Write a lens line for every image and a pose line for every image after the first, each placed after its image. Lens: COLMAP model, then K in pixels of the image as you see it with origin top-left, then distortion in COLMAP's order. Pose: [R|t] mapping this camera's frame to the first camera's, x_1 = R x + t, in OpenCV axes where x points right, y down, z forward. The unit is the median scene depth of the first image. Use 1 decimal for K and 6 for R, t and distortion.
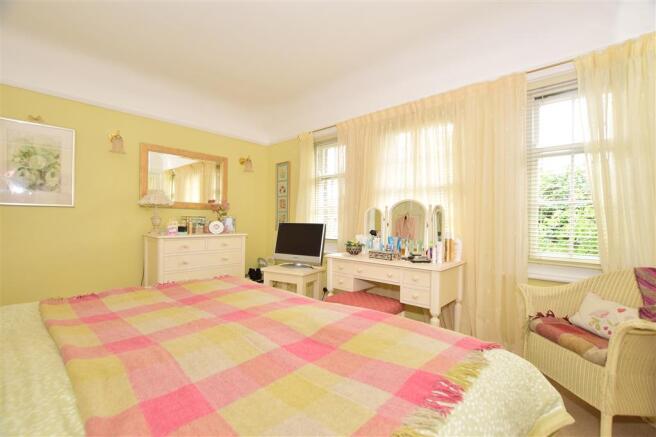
lens RADIAL K [[293.4, 0, 327.4], [0, 293.4, 218.2], [0, 0, 1]] dist [-0.017526, 0.001327]
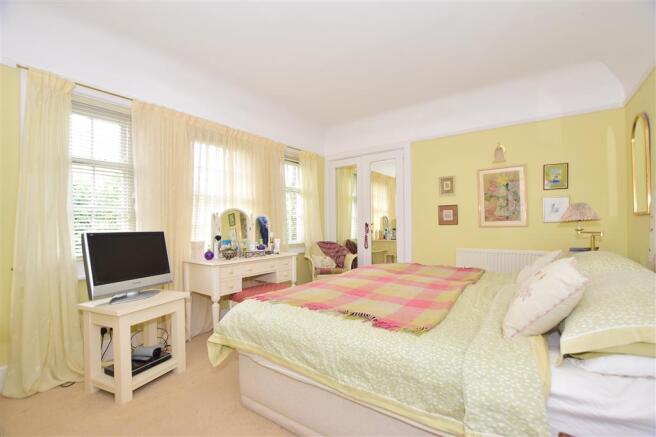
lens RADIAL K [[293.4, 0, 327.5], [0, 293.4, 222.5], [0, 0, 1]] dist [-0.017526, 0.001327]
pose [[-0.118325, 0.006818, 0.992951, -0.987833], [0.018557, 0.999817, -0.004653, 0.008254], [-0.992801, 0.017875, -0.118430, 0.776221]]
